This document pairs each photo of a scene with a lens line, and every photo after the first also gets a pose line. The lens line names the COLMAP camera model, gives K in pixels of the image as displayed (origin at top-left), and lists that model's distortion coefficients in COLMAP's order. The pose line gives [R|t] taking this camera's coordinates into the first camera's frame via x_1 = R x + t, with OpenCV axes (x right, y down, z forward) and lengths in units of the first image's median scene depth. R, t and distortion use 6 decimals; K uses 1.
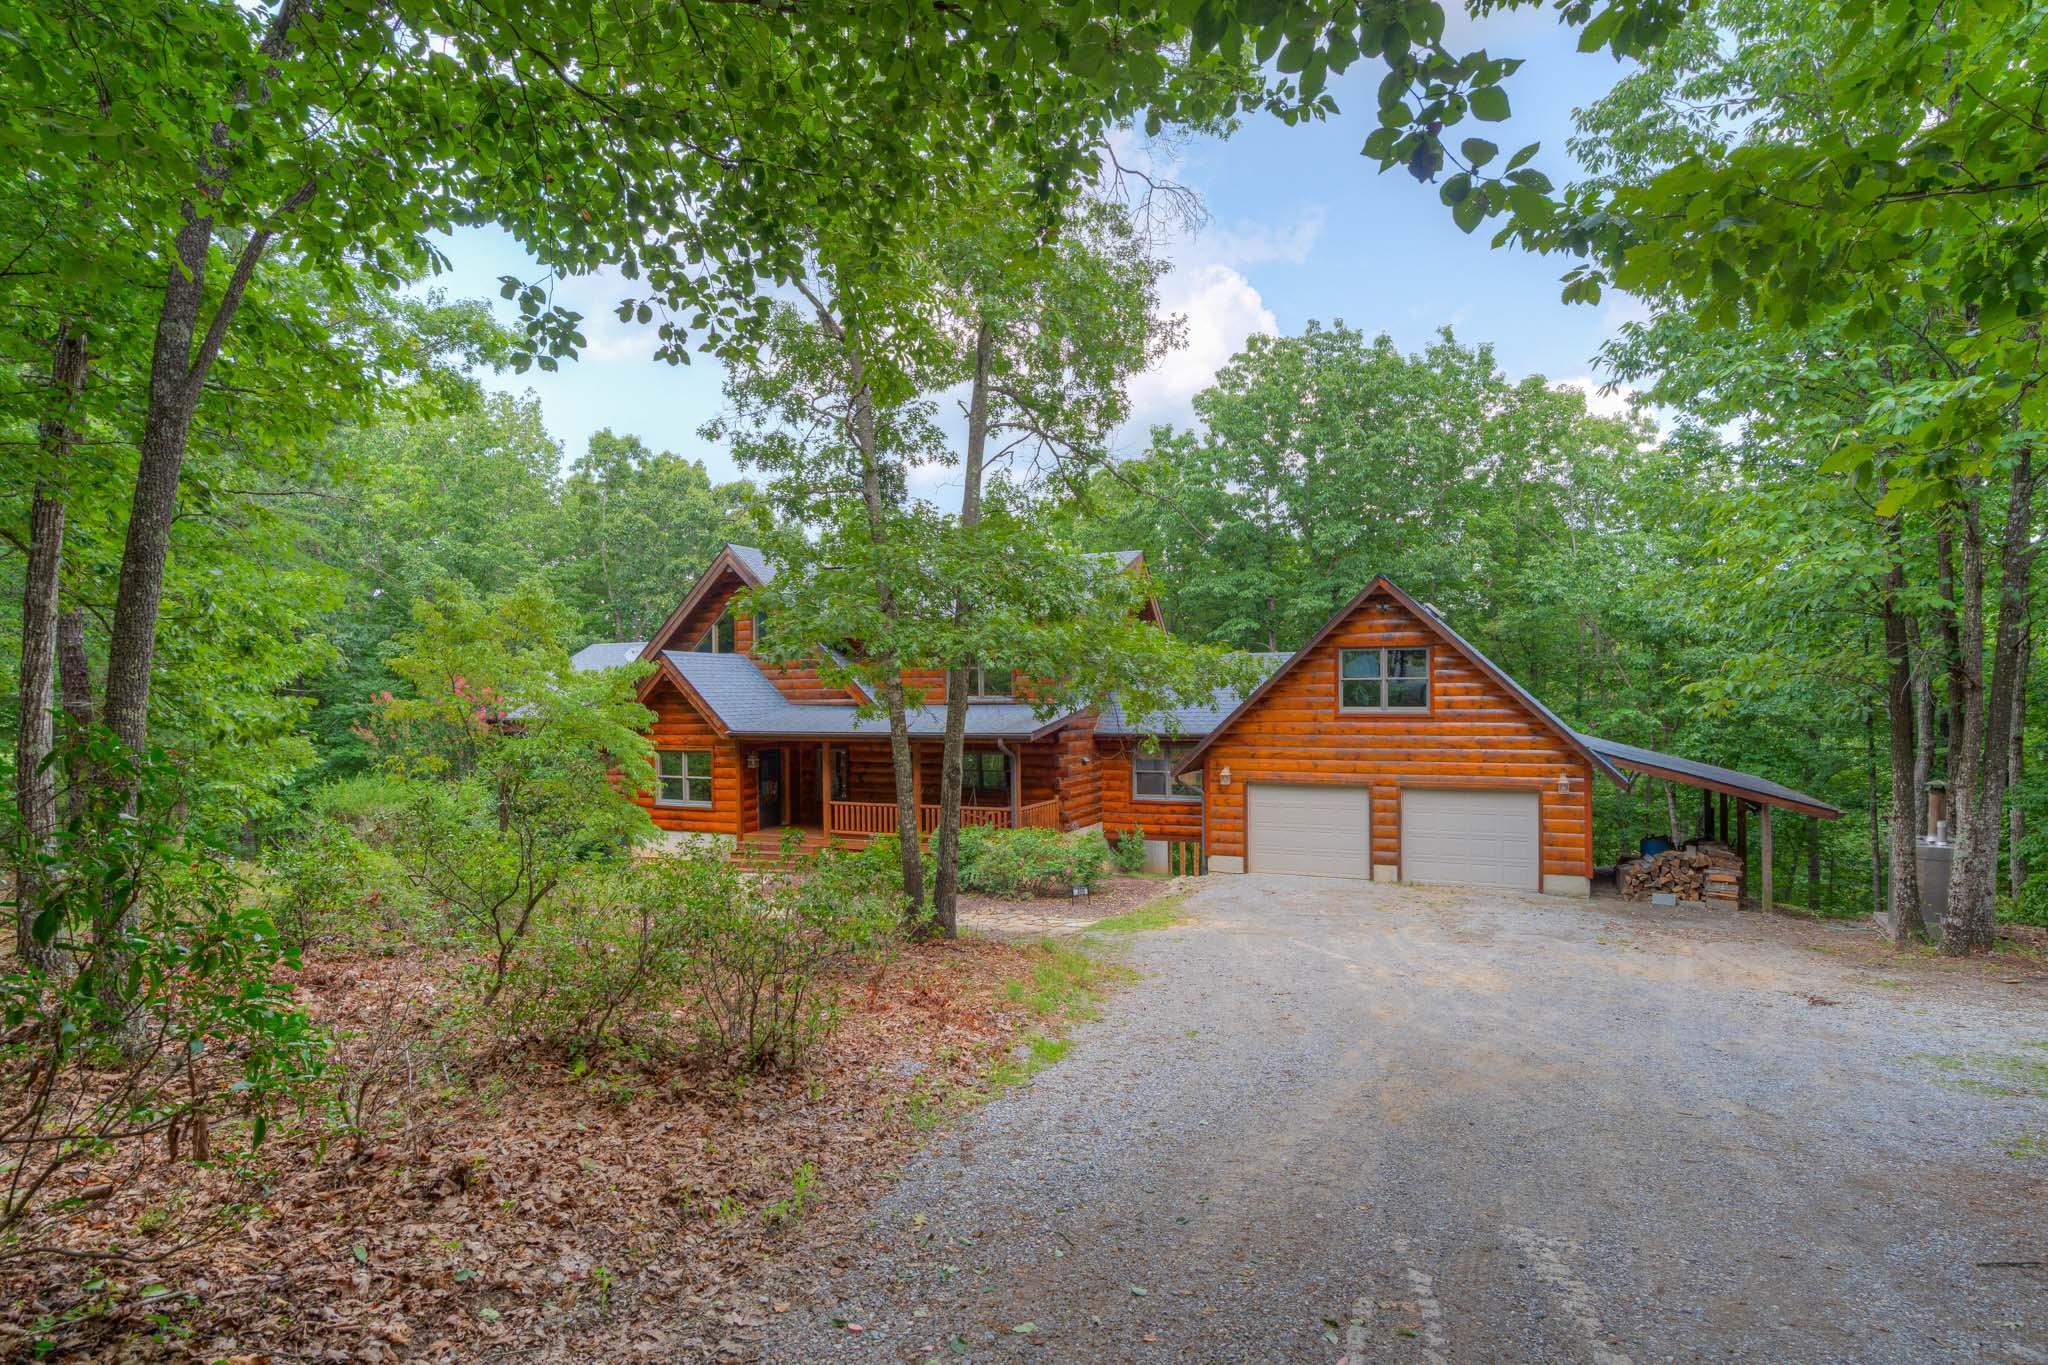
lens RADIAL K [[1067.8, 0, 1051.8], [0, 1067.8, 688.0], [0, 0, 1]] dist [-0.007170, -0.000169]
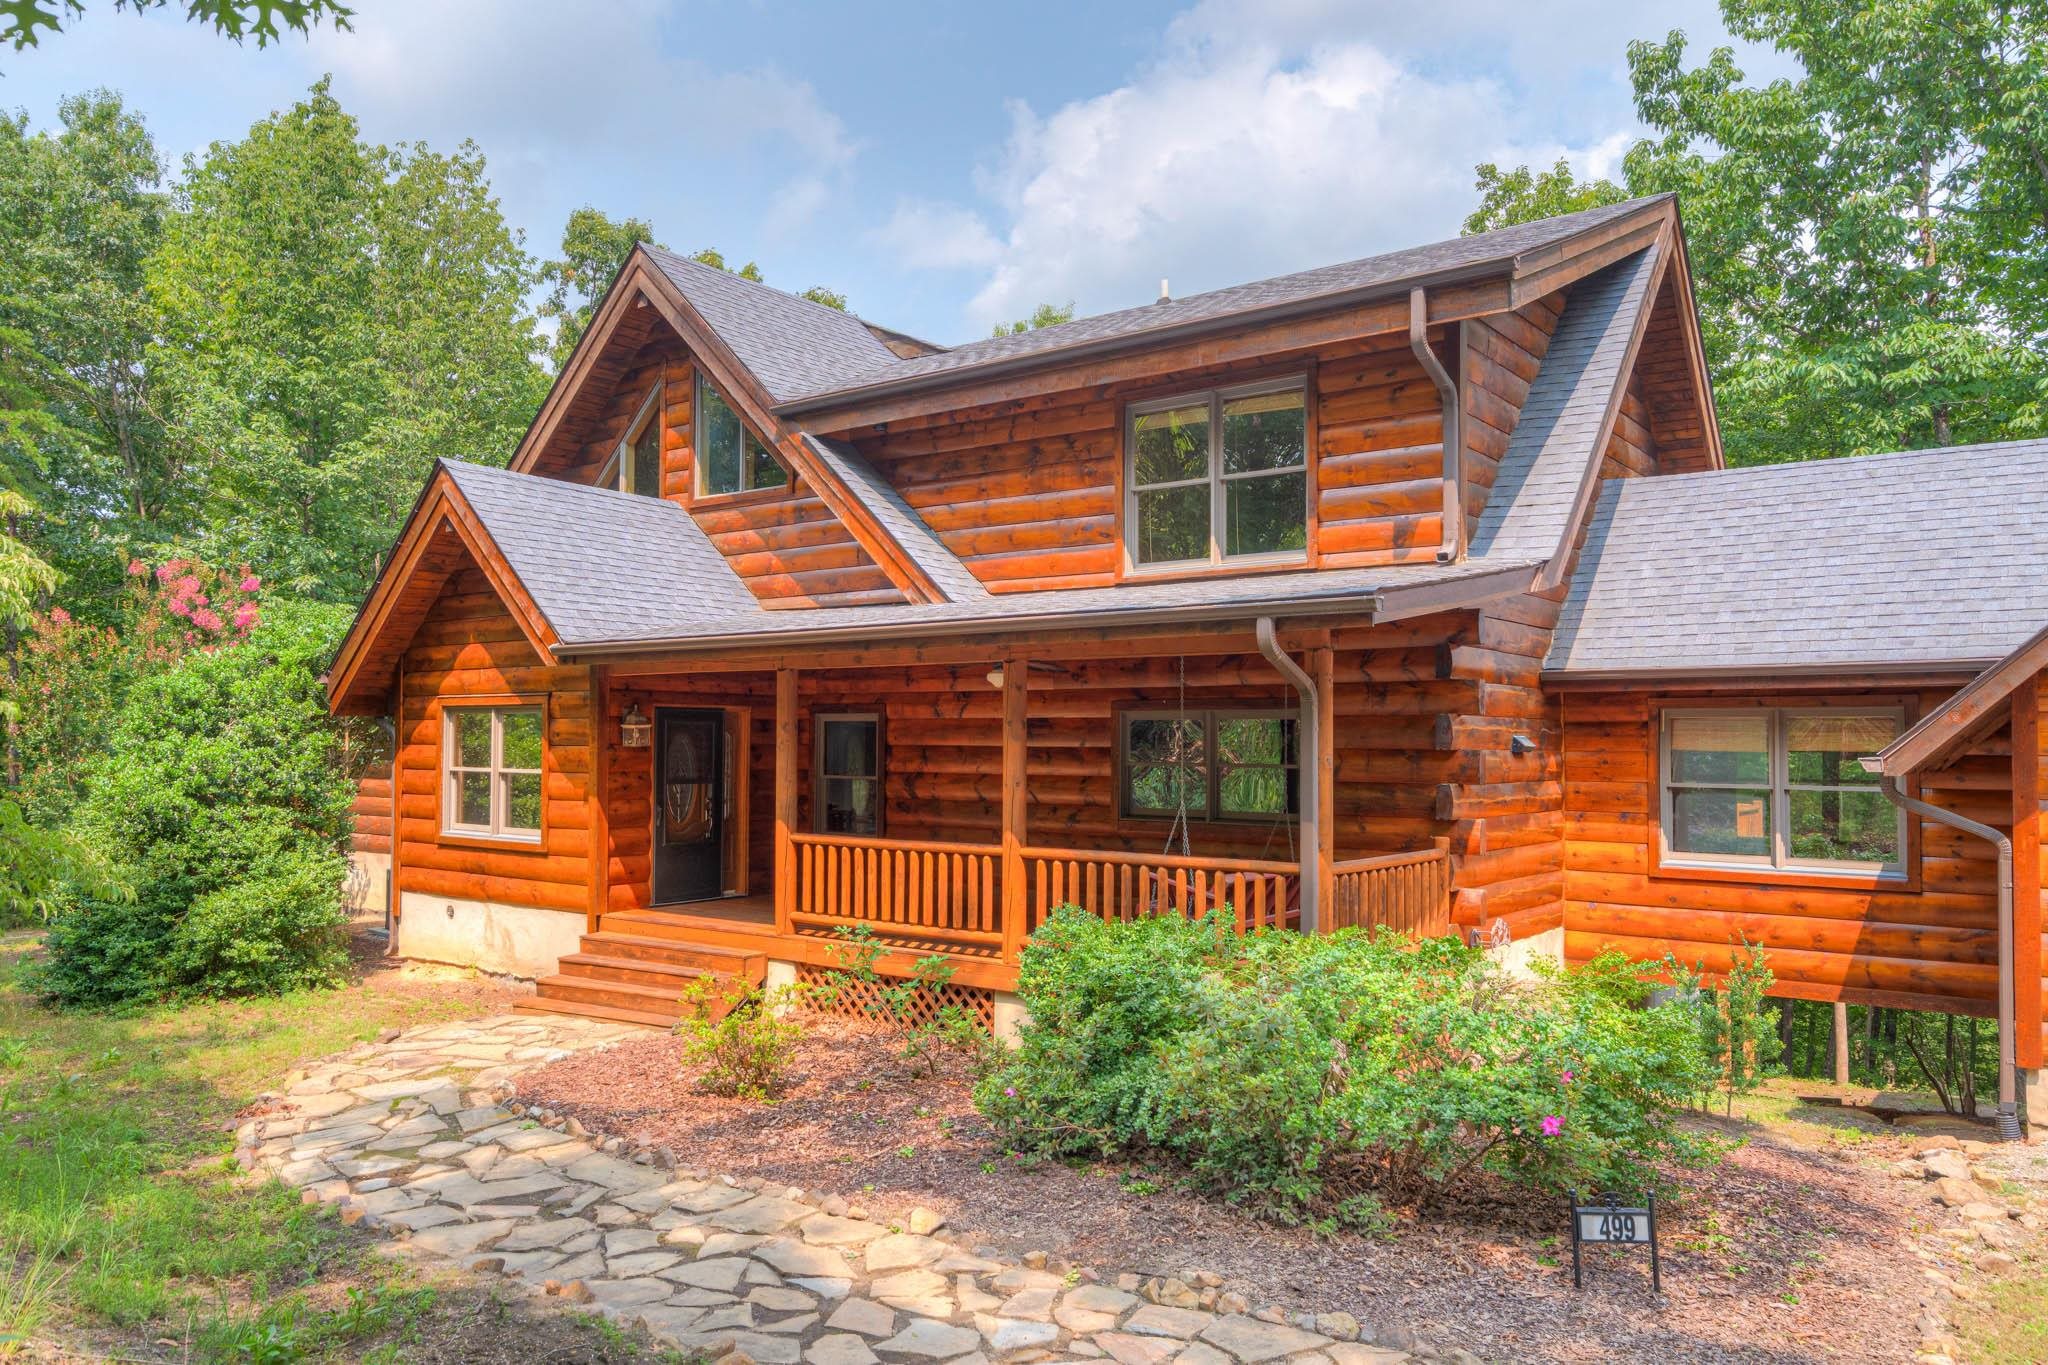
lens RADIAL K [[1399.6, 0, 1017.6], [0, 1399.6, 710.4], [0, 0, 1]] dist [0.006600, 0.002378]
pose [[0.972351, 0.013418, -0.233137, -0.024585], [-0.020016, 0.999463, -0.025958, 0.083184], [0.232664, 0.029906, 0.972097, 0.611590]]
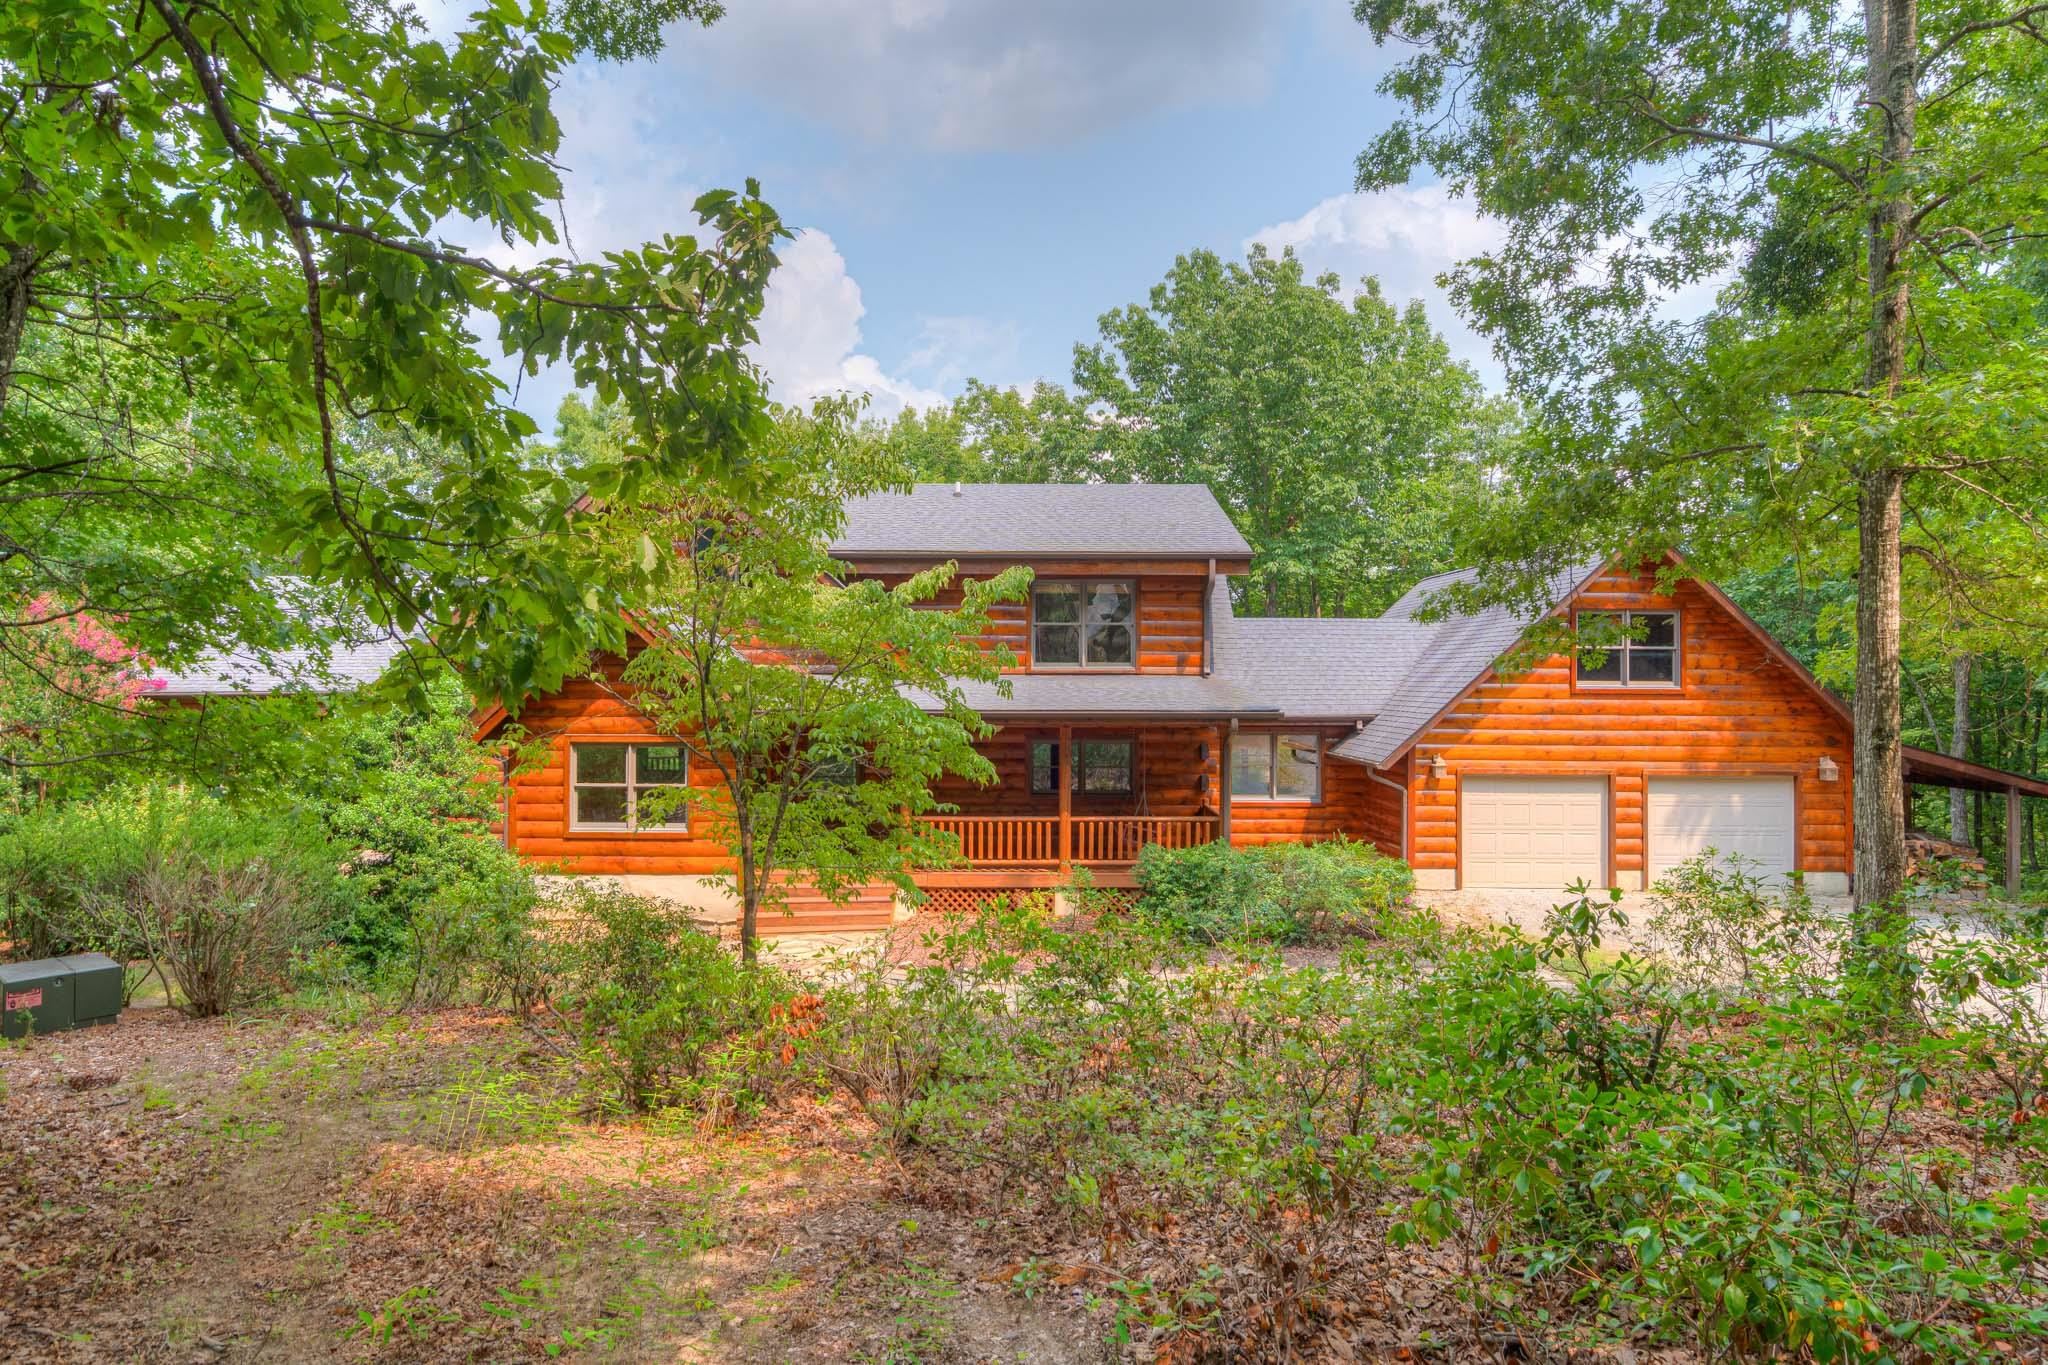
lens RADIAL K [[1143.6, 0, 987.4], [0, 1143.6, 697.8], [0, 0, 1]] dist [0.003087, 0.001167]
pose [[0.917830, 0.011015, 0.396821, -0.494406], [-0.012978, 0.999913, 0.002262, 0.034323], [-0.396762, -0.007226, 0.917893, 0.371334]]
